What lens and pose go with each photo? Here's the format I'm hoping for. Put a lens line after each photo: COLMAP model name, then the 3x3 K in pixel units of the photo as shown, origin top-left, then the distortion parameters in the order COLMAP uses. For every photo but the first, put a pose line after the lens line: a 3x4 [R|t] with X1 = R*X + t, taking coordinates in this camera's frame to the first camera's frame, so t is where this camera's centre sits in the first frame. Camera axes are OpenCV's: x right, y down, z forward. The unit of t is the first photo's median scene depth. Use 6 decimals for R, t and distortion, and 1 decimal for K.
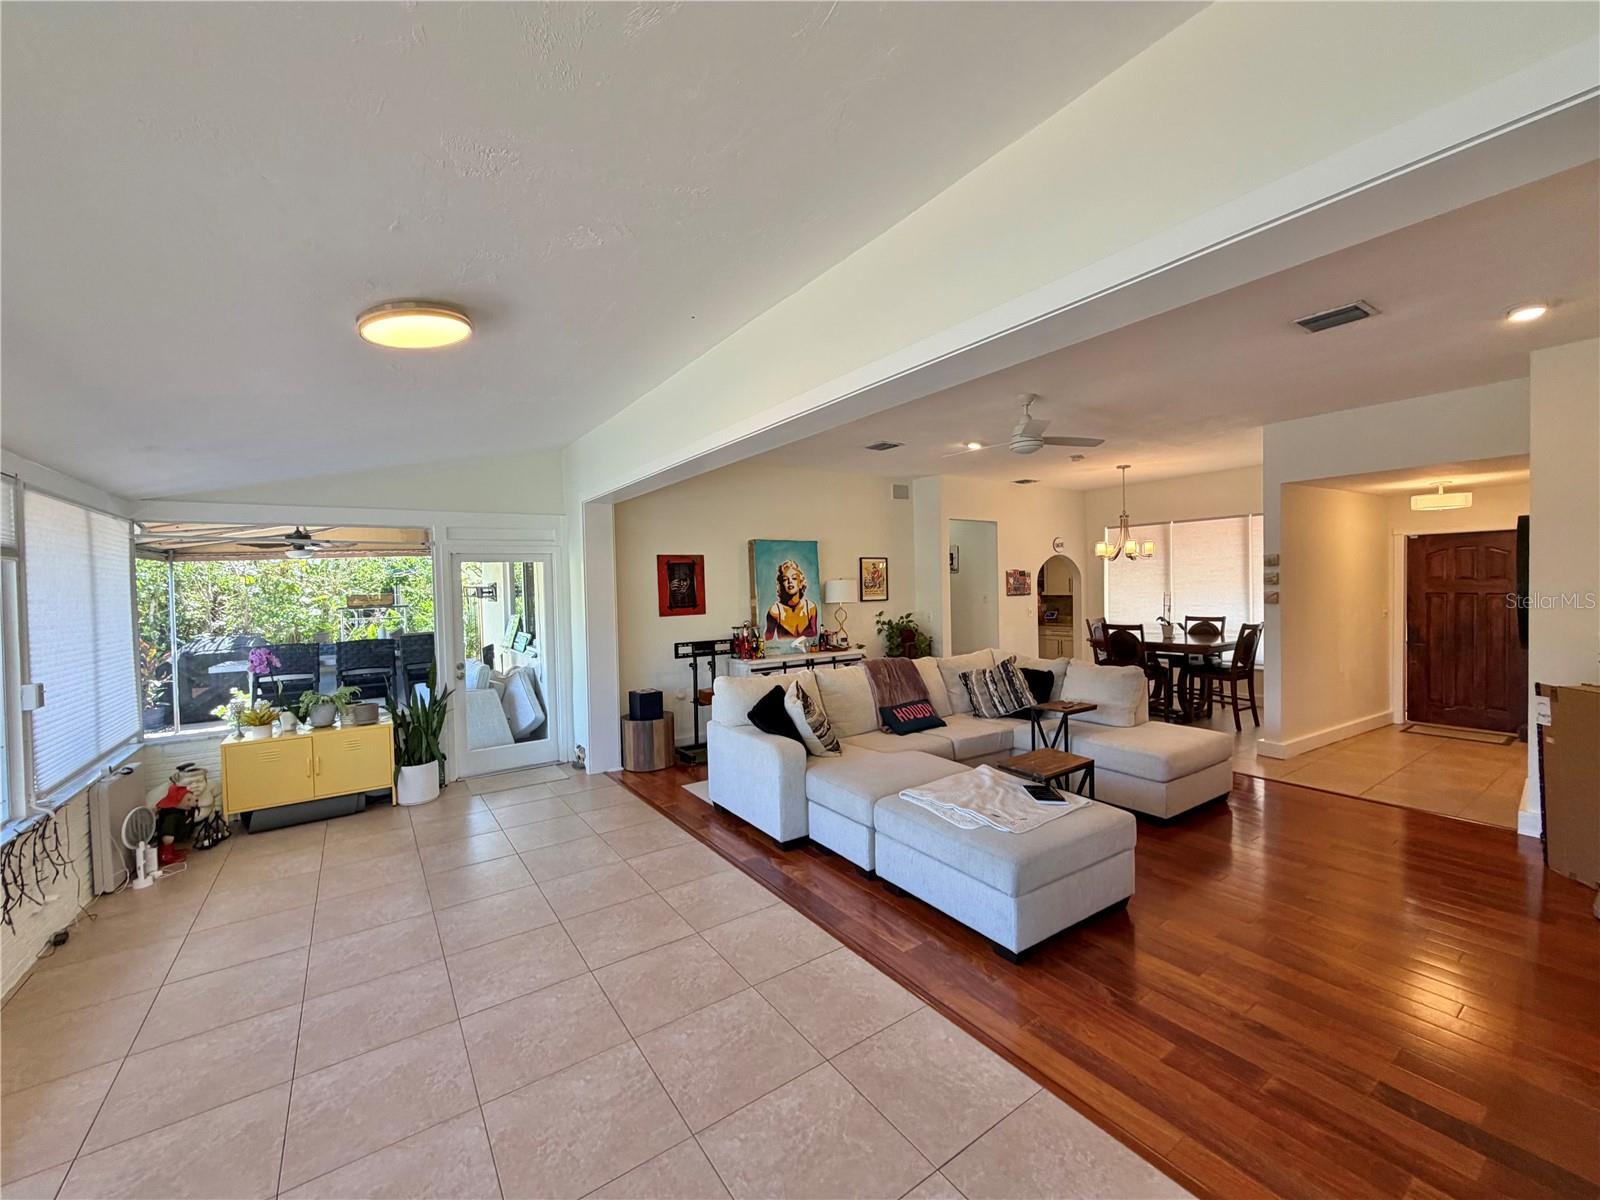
lens RADIAL K [[635.9, 0, 795.5], [0, 635.9, 599.7], [0, 0, 1]] dist [0.001148, 0.000036]
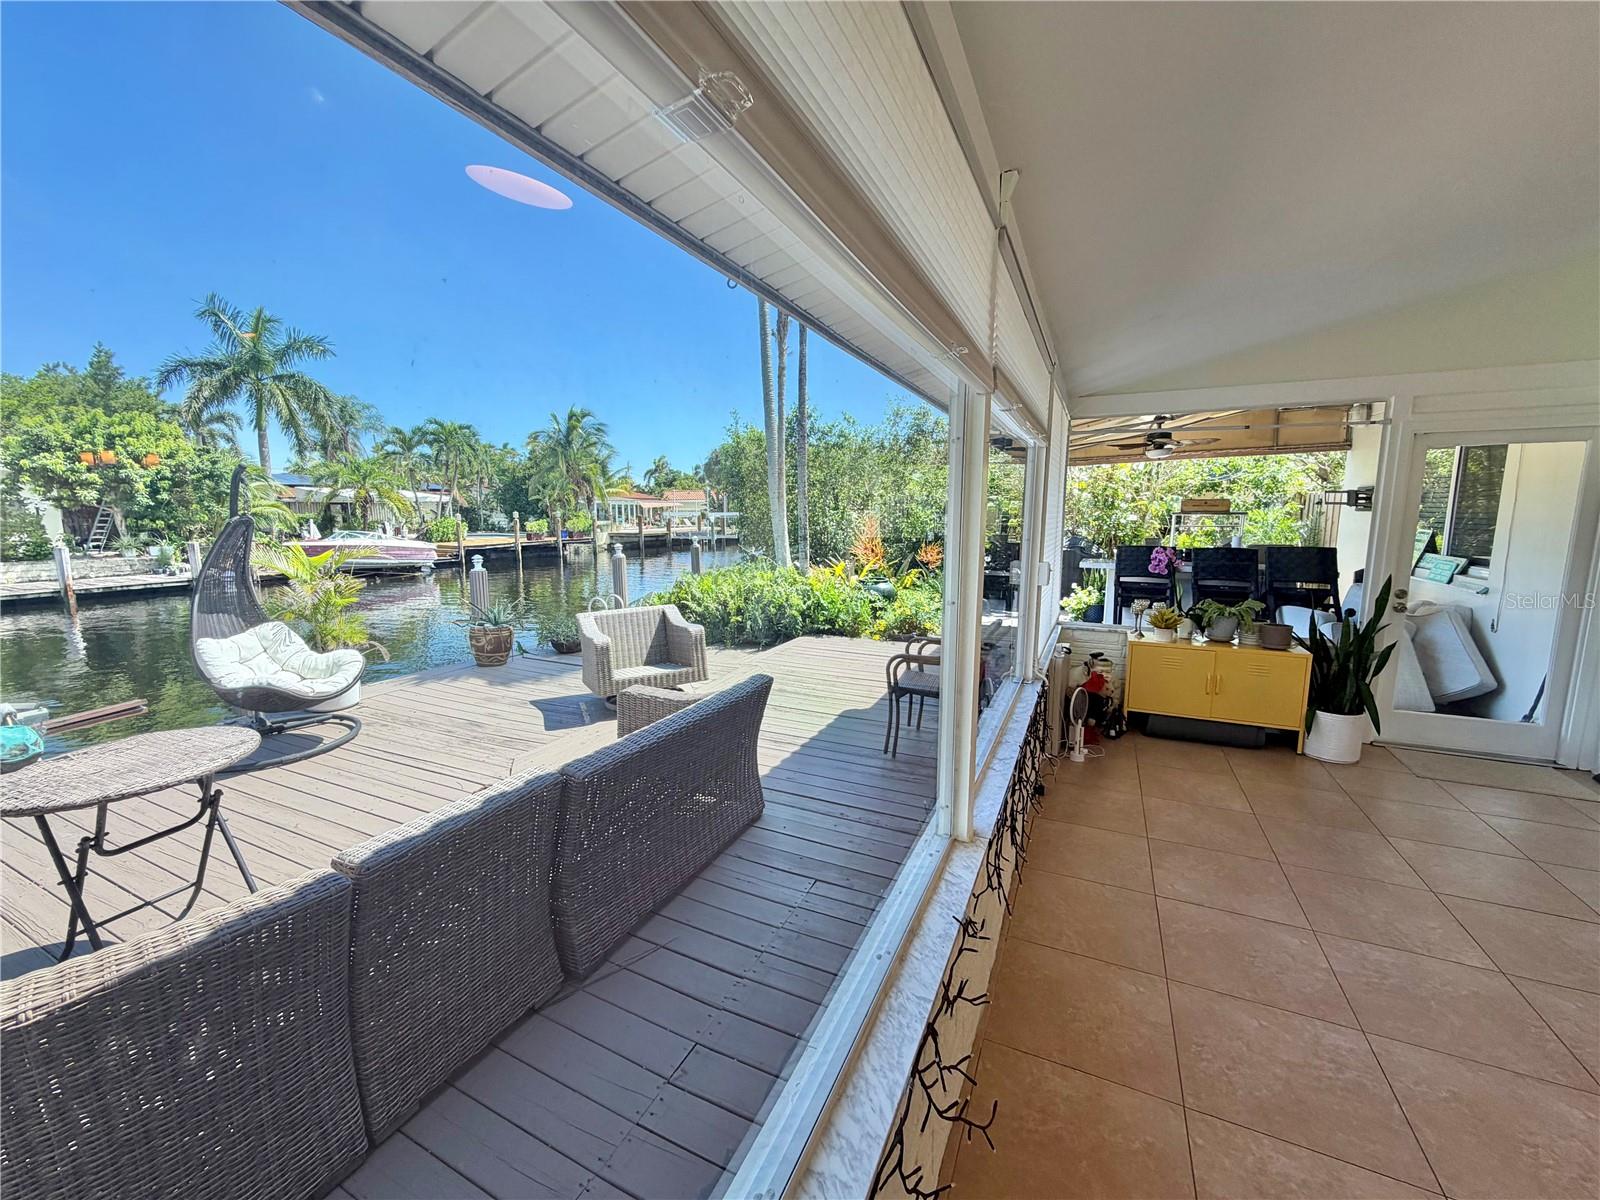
lens RADIAL K [[639.6, 0, 794.3], [0, 639.6, 598.0], [0, 0, 1]] dist [-0.000089, 0.000001]
pose [[0.497752, 0.142182, -0.855586, -0.224685], [-0.030992, 0.988757, 0.146283, 0.022439], [0.866766, -0.046297, 0.496562, 0.038714]]
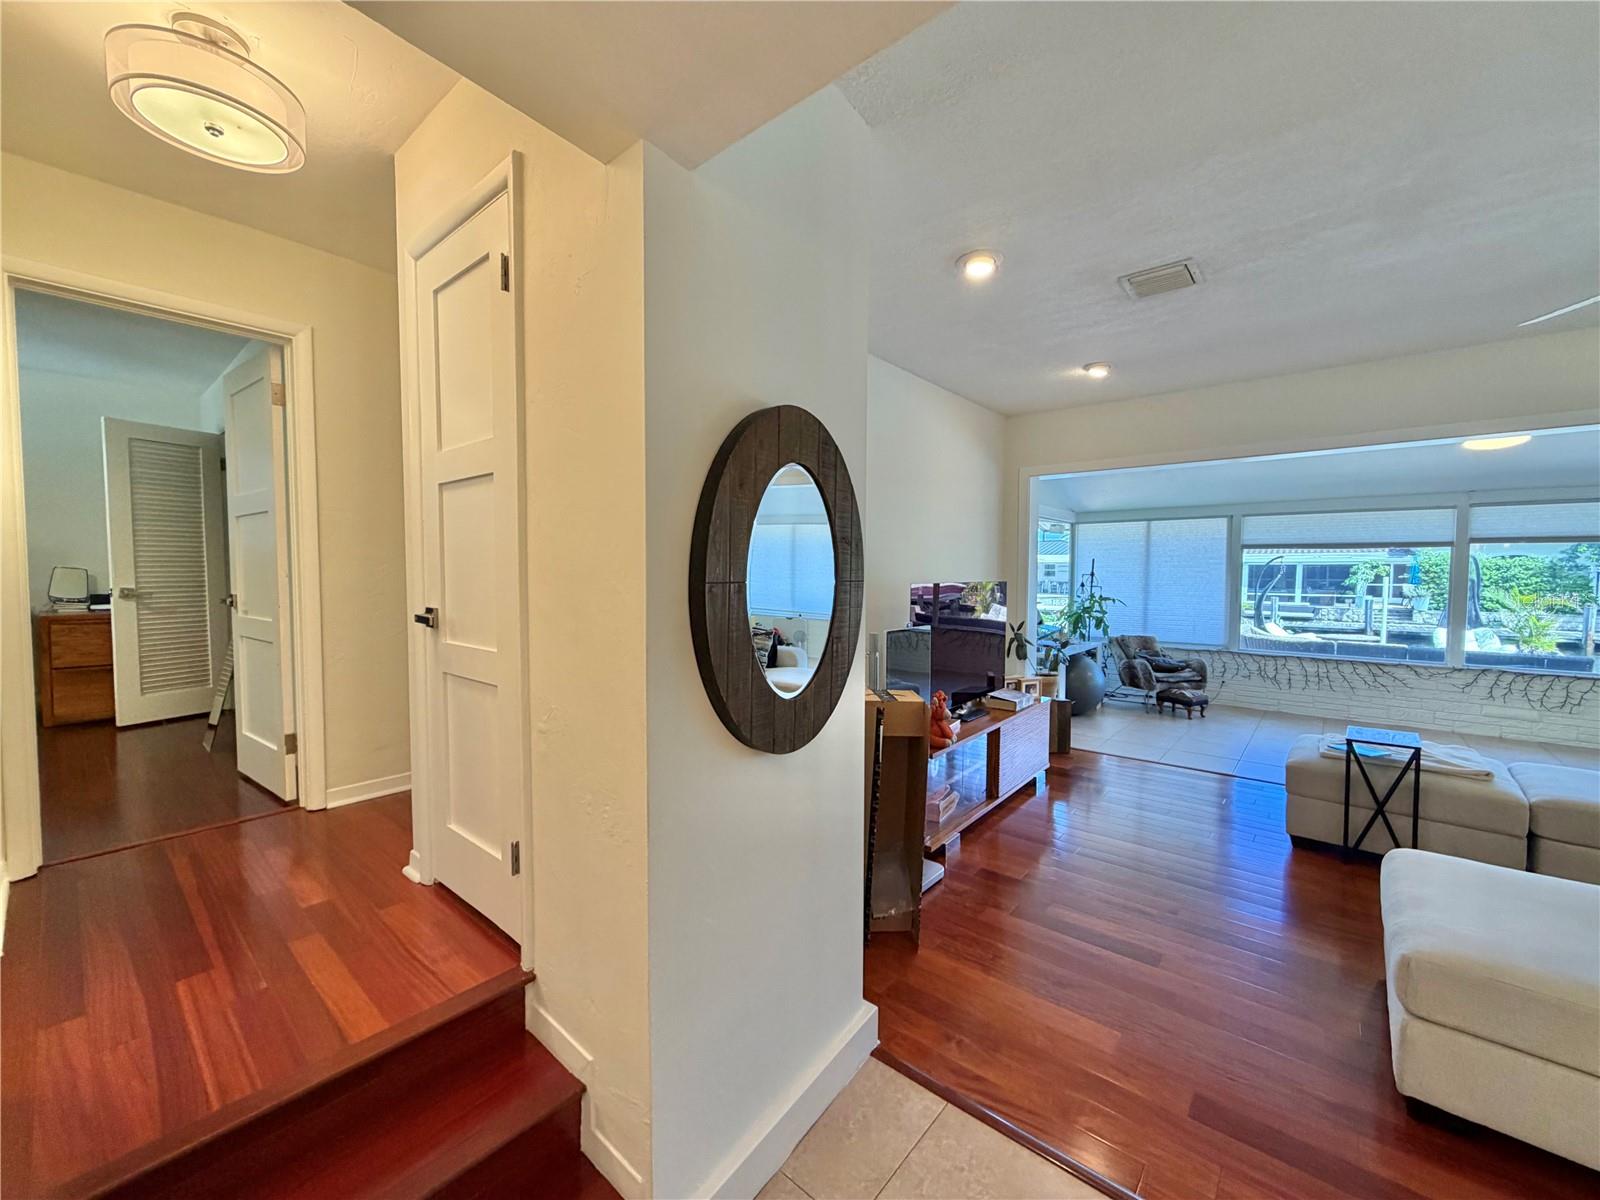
lens RADIAL K [[639.6, 0, 794.3], [0, 639.6, 598.0], [0, 0, 1]] dist [-0.000089, 0.000001]
pose [[-0.966646, 0.031784, -0.254137, 0.849472], [0.014103, 0.997370, 0.071095, -0.030446], [0.255728, 0.065139, -0.964552, 0.942790]]
